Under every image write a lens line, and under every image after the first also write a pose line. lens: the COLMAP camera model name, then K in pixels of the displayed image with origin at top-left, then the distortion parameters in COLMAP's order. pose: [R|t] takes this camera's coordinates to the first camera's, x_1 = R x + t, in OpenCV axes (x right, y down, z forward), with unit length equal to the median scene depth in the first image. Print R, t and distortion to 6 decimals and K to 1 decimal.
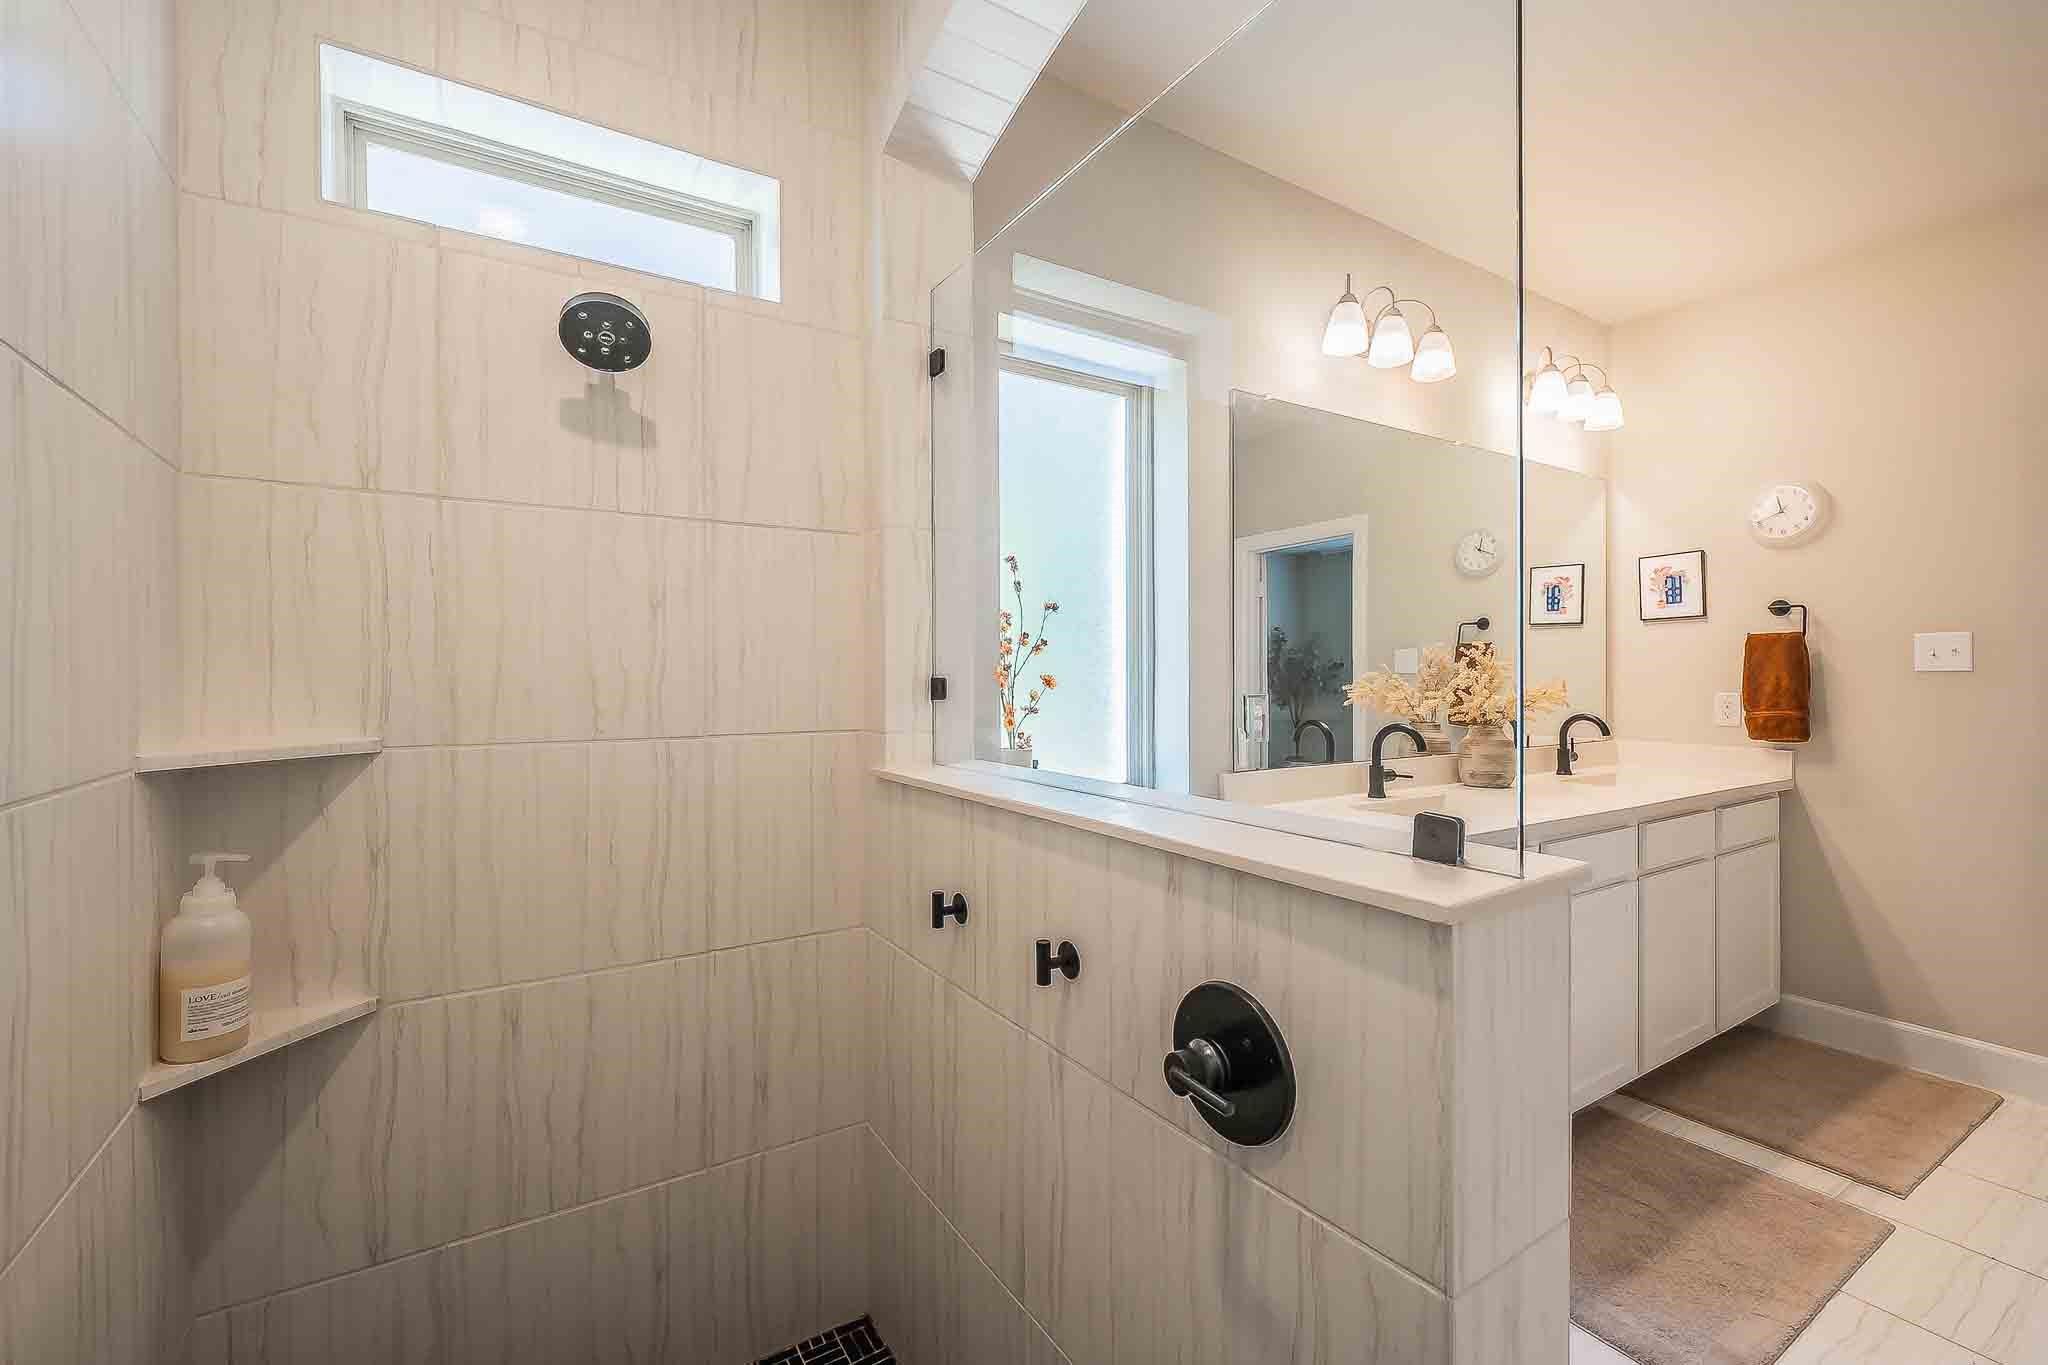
lens RADIAL K [[877.5, 0, 1024.0], [0, 877.5, 679.3], [0, 0, 1]] dist [0.001774, -0.000001]
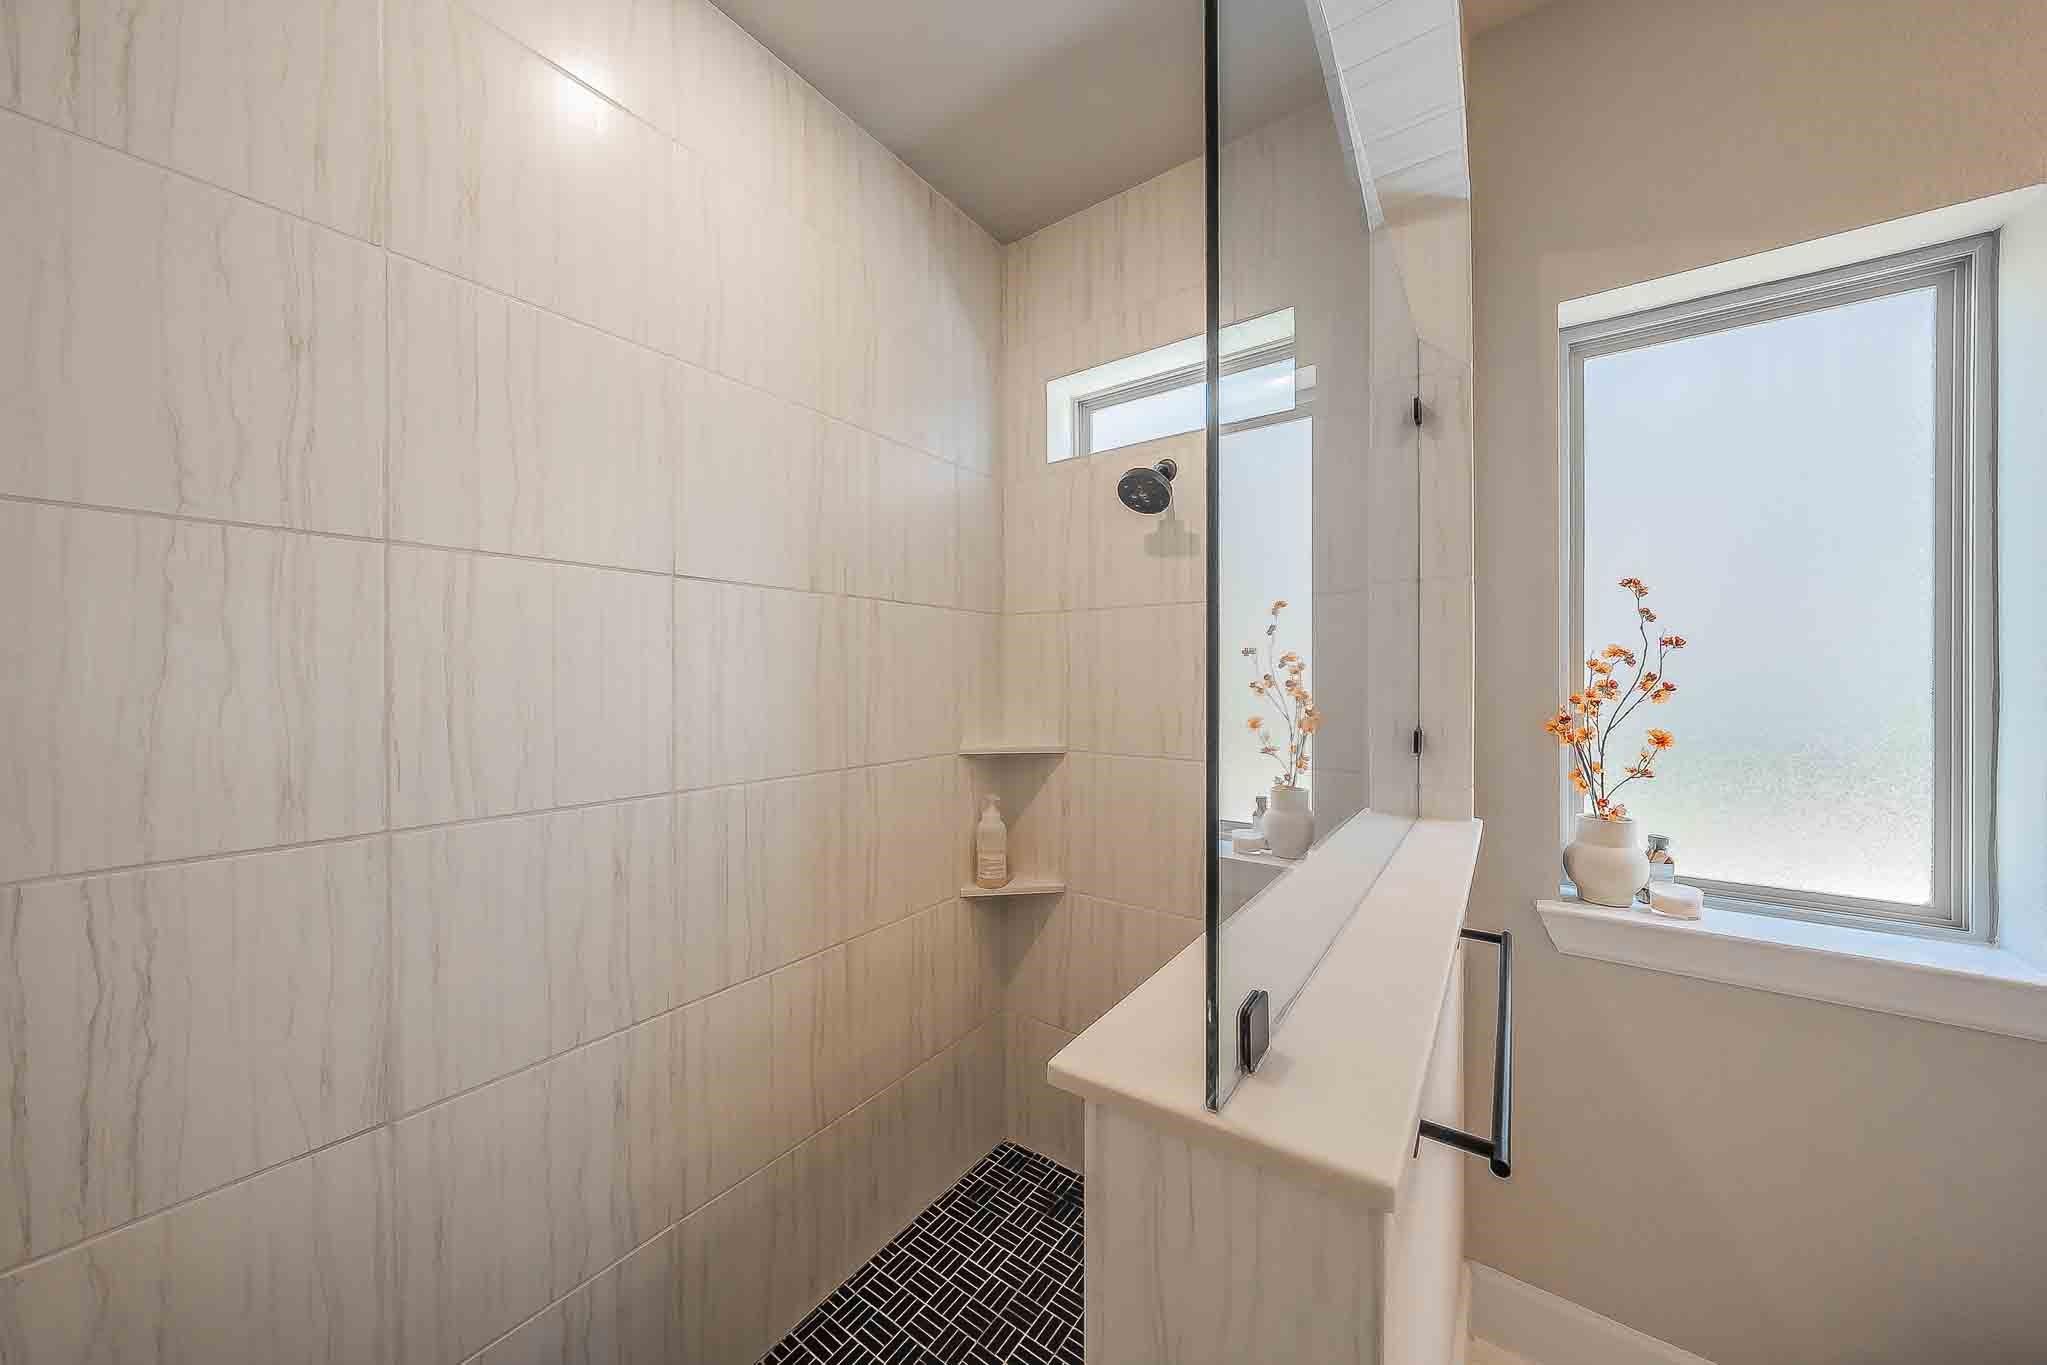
lens RADIAL K [[689.2, 0, 1016.9], [0, 689.2, 688.9], [0, 0, 1]] dist [-0.009816, 0.000096]
pose [[0.365774, 0.015595, -0.930573, 0.506324], [-0.001854, 0.999870, 0.016028, -0.066501], [0.930702, -0.004138, 0.365755, 0.334172]]
